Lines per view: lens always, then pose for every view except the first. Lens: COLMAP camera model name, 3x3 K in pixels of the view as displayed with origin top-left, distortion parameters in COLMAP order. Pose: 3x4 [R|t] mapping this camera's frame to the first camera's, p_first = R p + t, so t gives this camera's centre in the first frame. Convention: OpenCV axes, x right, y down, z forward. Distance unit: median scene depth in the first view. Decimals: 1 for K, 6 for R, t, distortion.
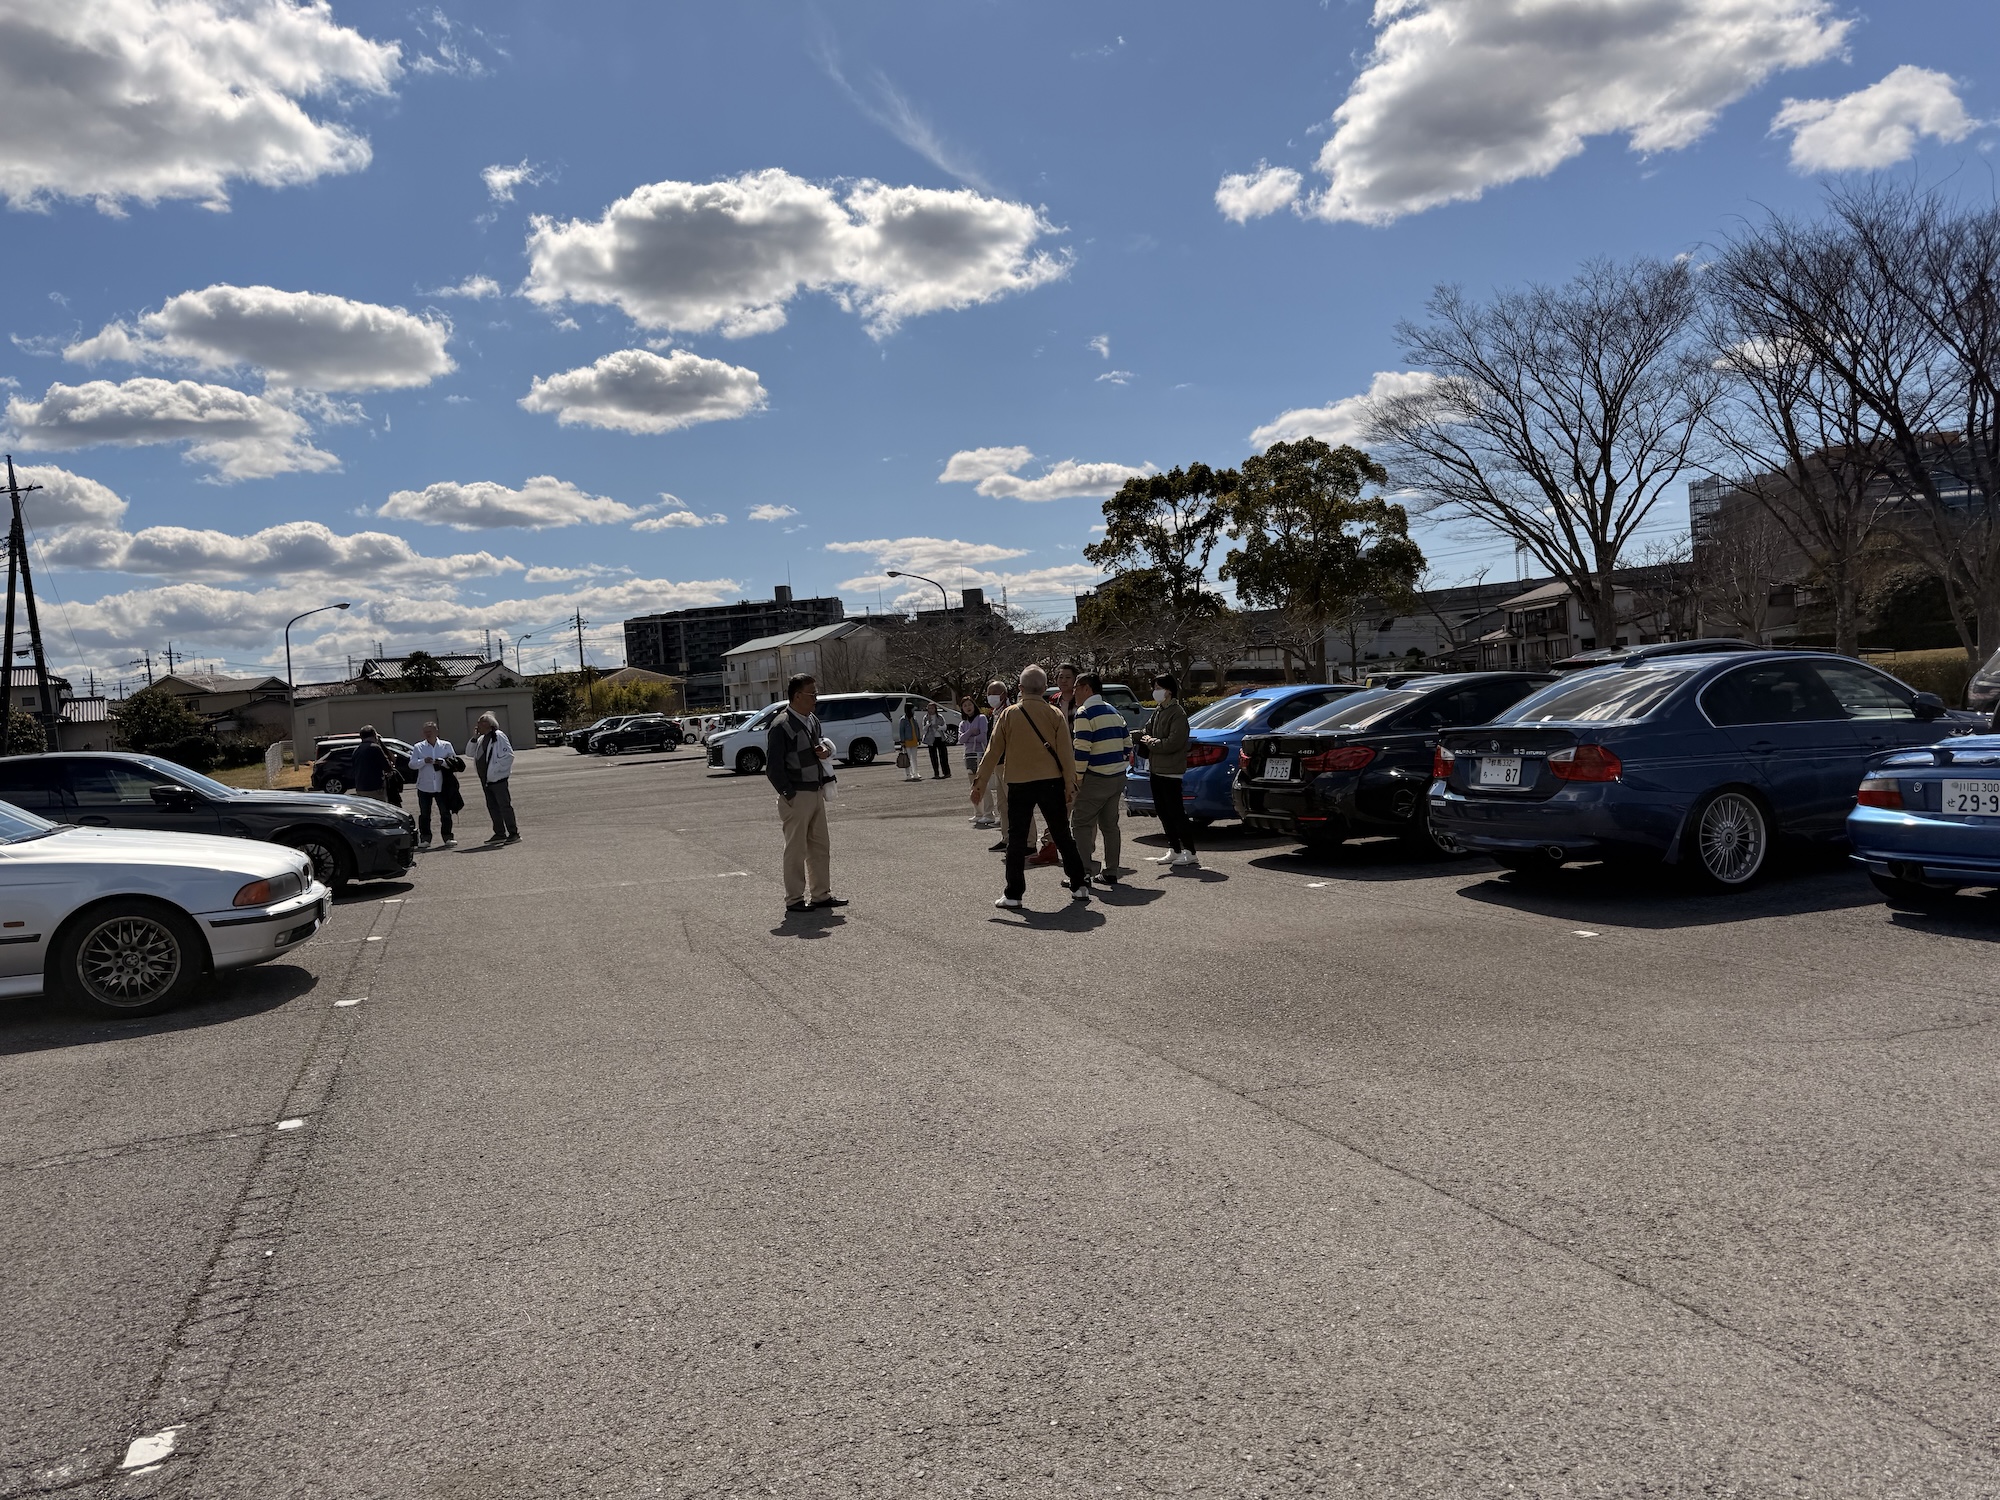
lens RADIAL K [[1403.4, 0, 1001.3], [0, 1403.4, 766.7], [0, 0, 1]] dist [0.129783, -0.186605]
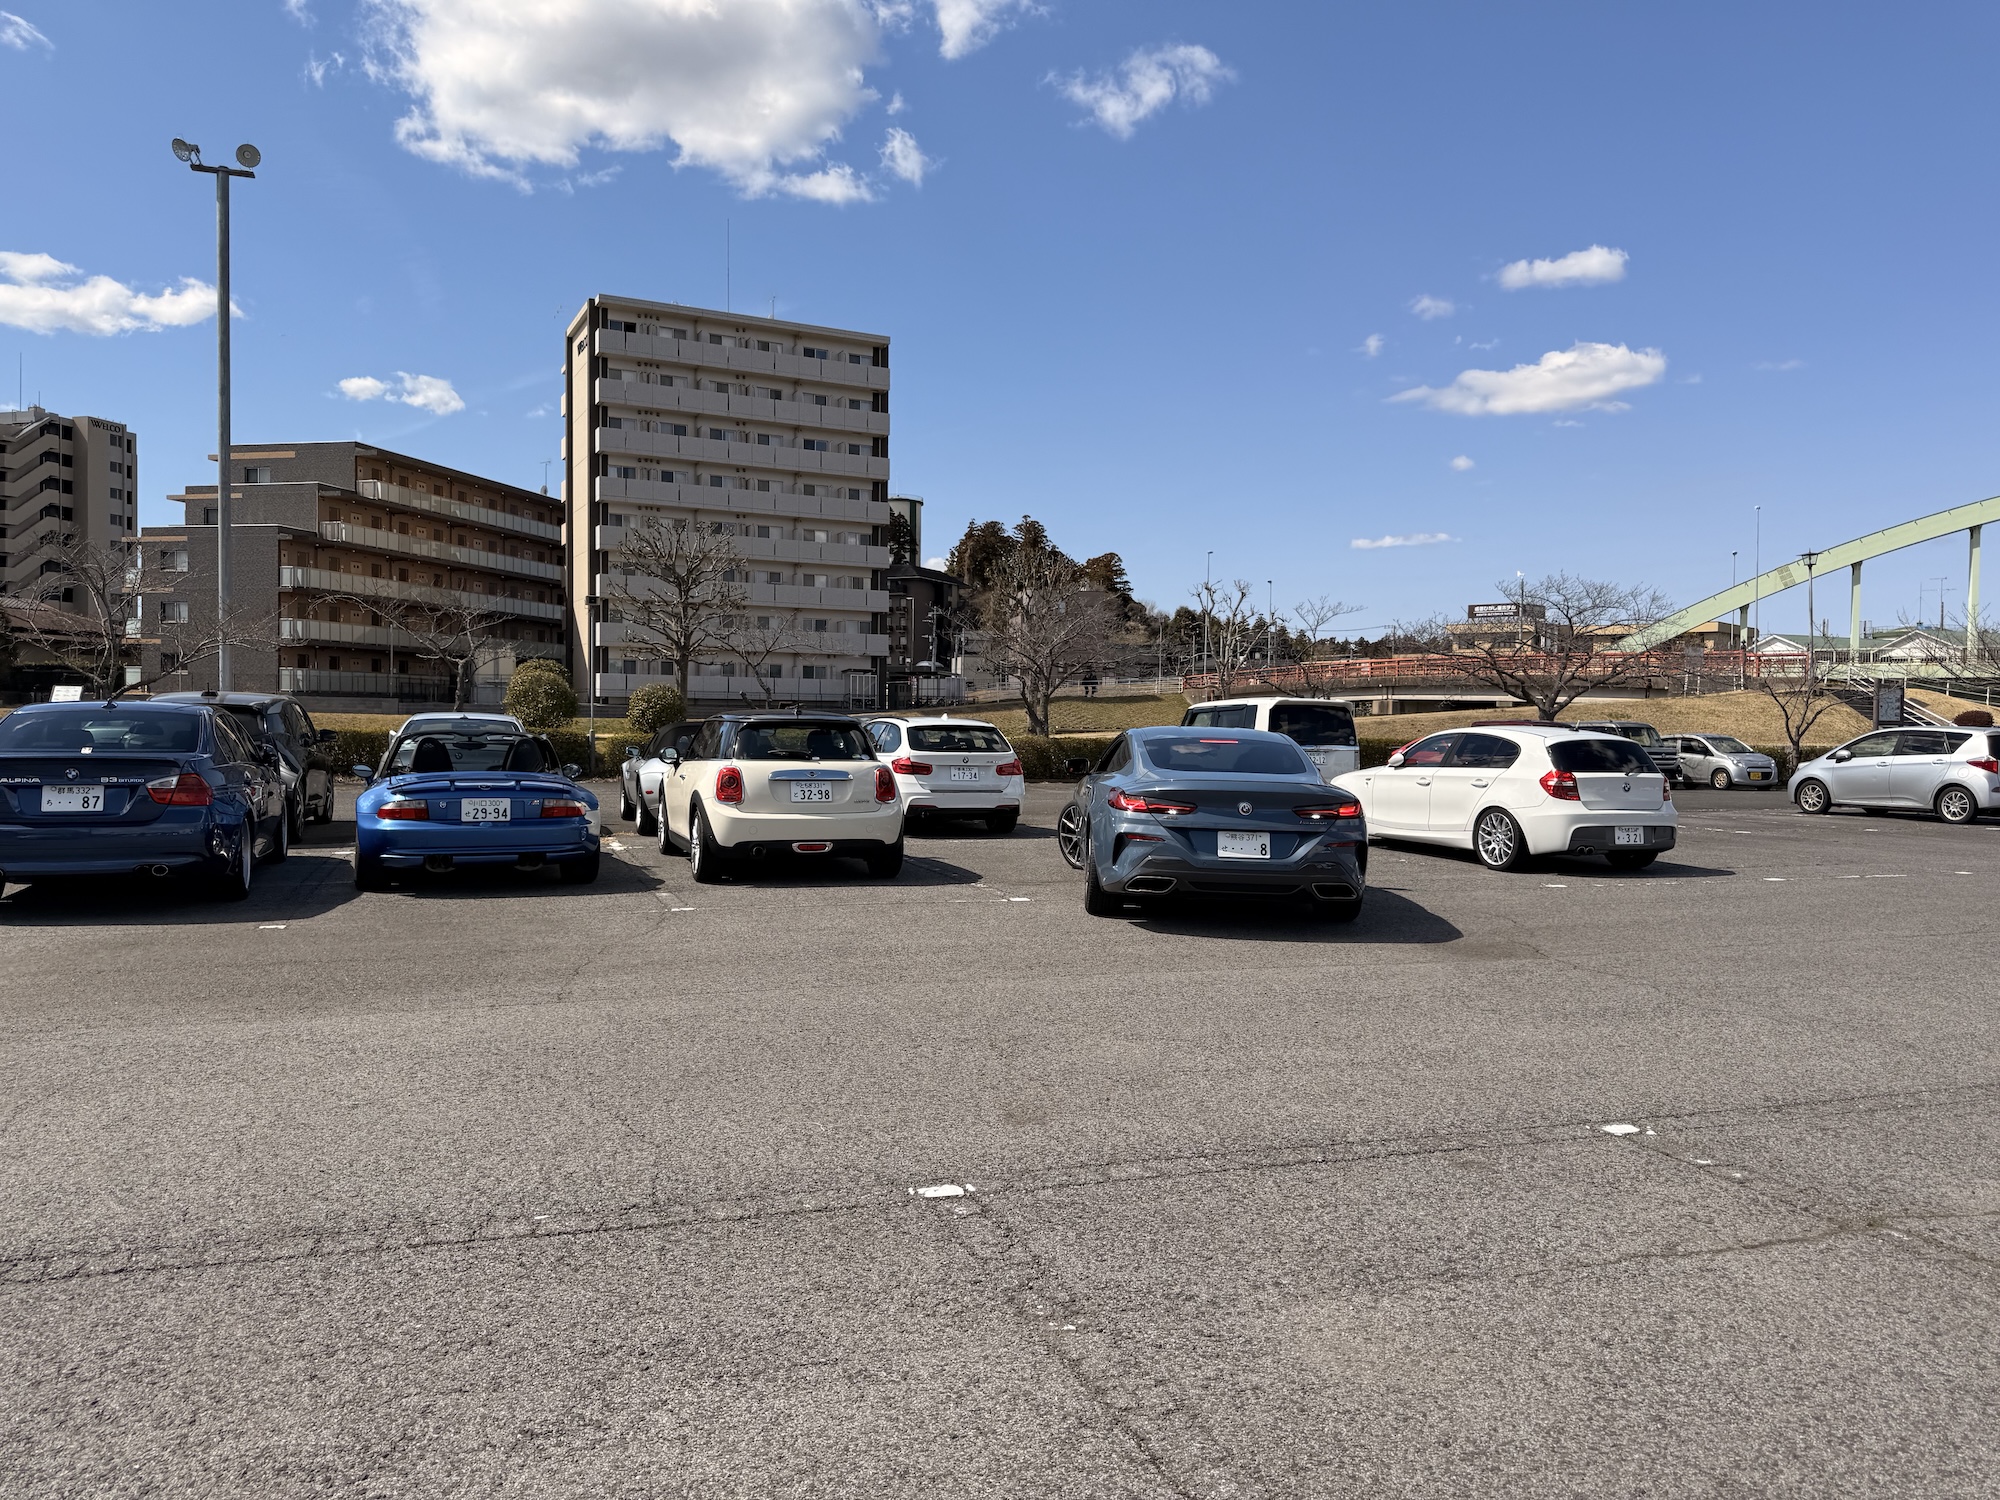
lens RADIAL K [[1413.5, 0, 1008.7], [0, 1413.5, 756.4], [0, 0, 1]] dist [0.132420, -0.177716]
pose [[0.012218, 0.047204, 0.998811, -0.107005], [0.026155, 0.998528, -0.047510, 0.006346], [-0.999583, 0.026705, 0.010966, 0.052709]]
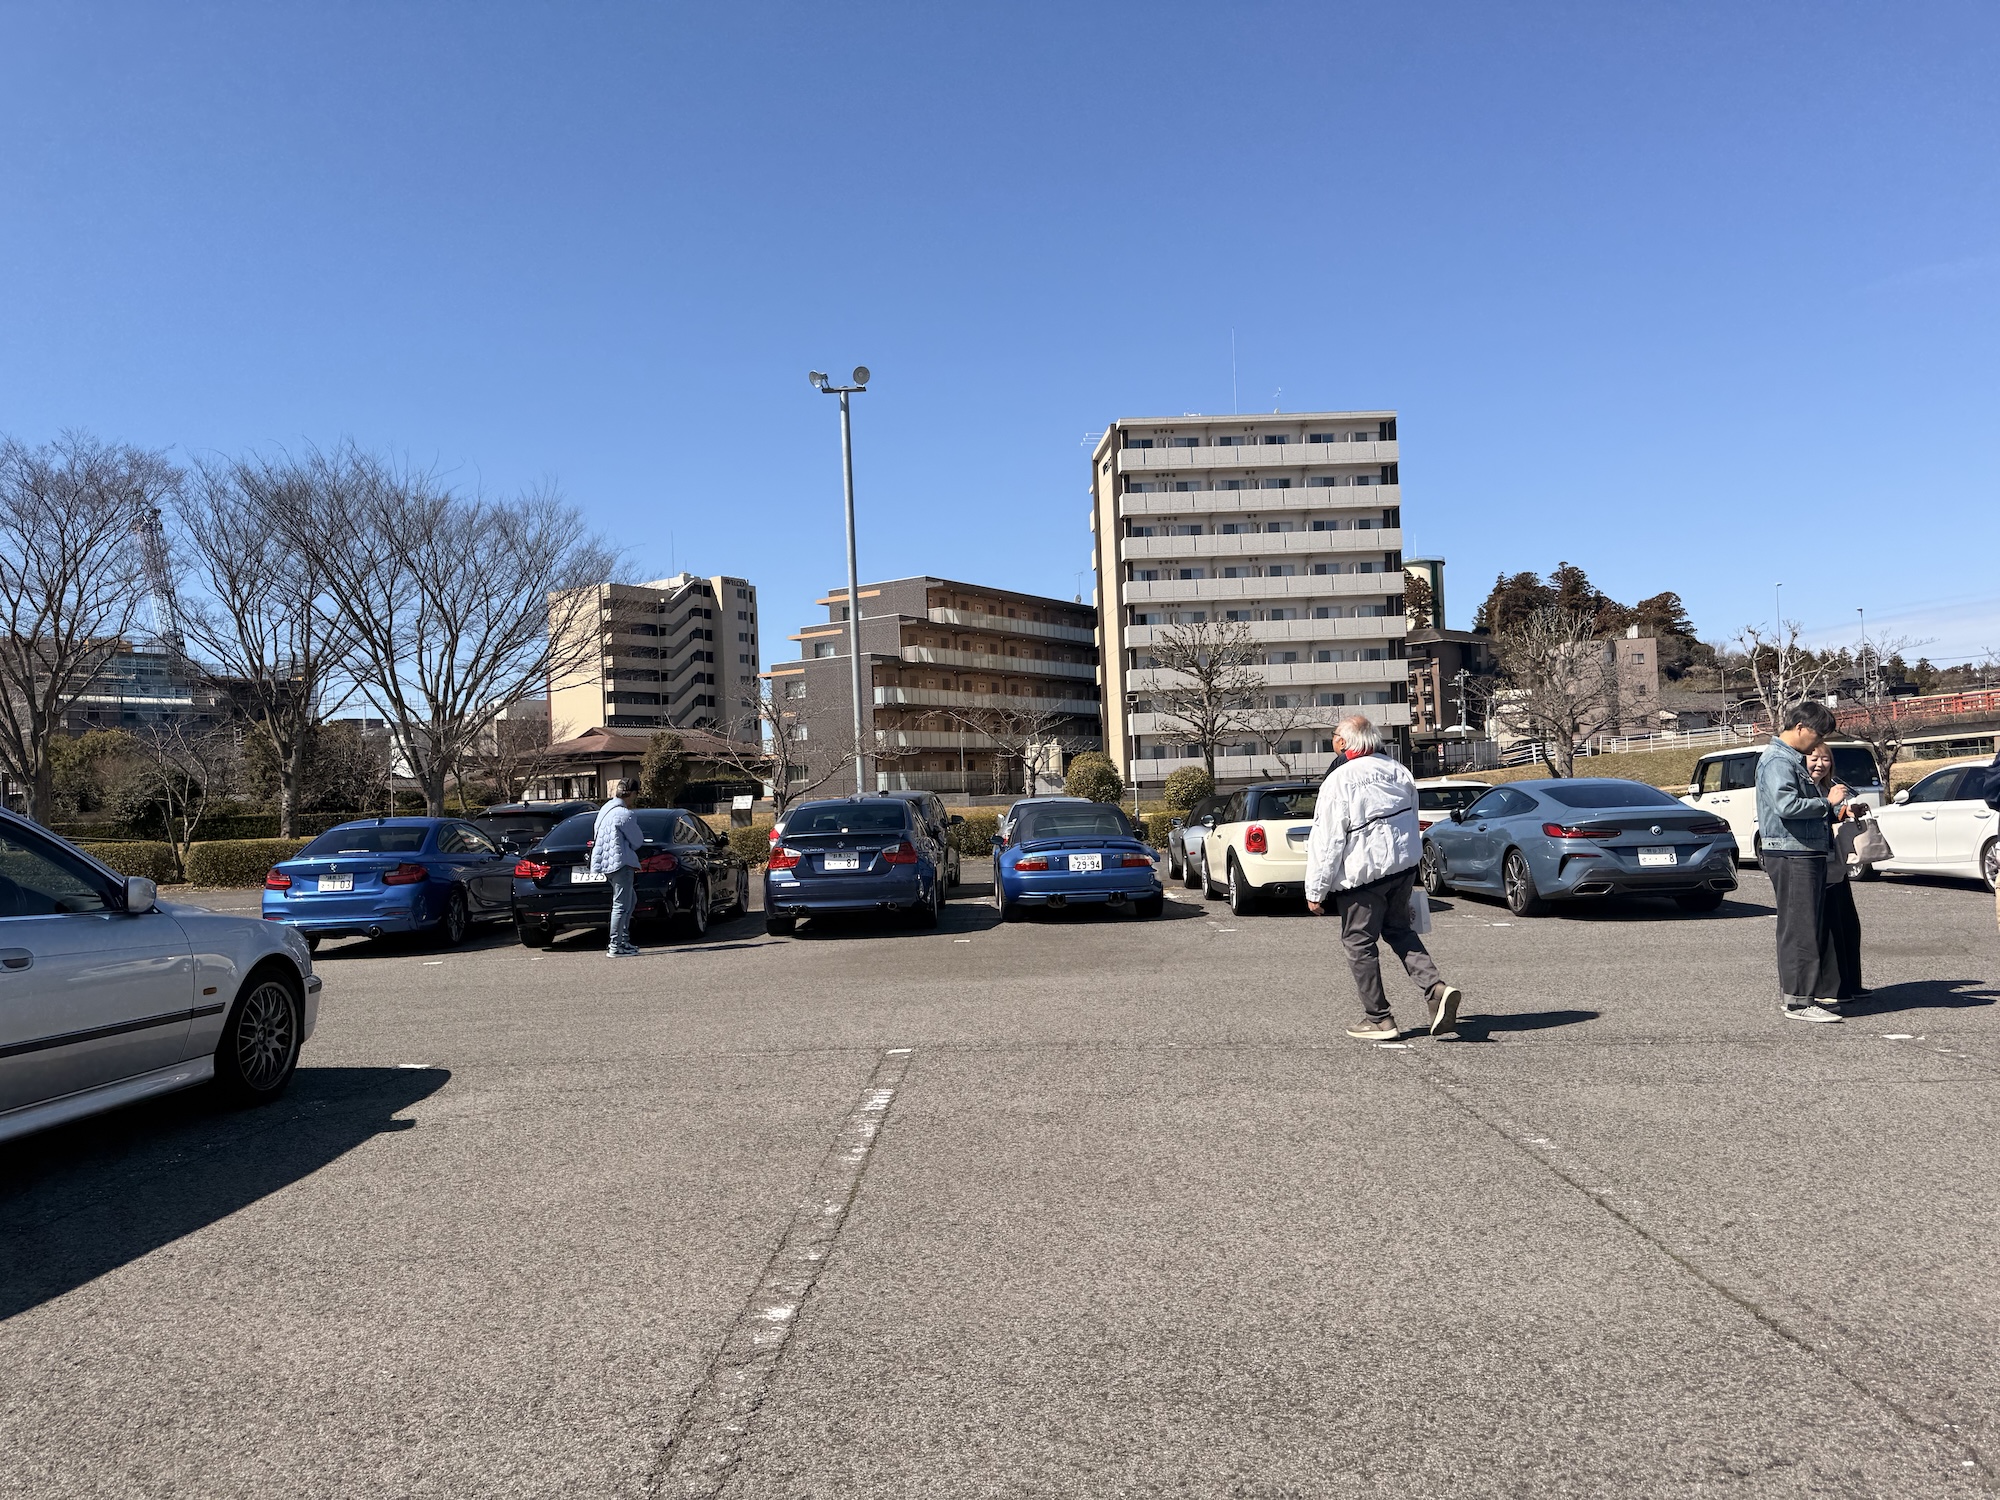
lens RADIAL K [[1416.1, 0, 1000.0], [0, 1416.1, 750.0], [0, 0, 1]] dist [0.195782, -0.399071]
pose [[0.376197, 0.093008, 0.921860, -0.169915], [0.050277, 0.991434, -0.120544, 0.012952], [-0.925174, 0.091697, 0.368299, 0.039543]]
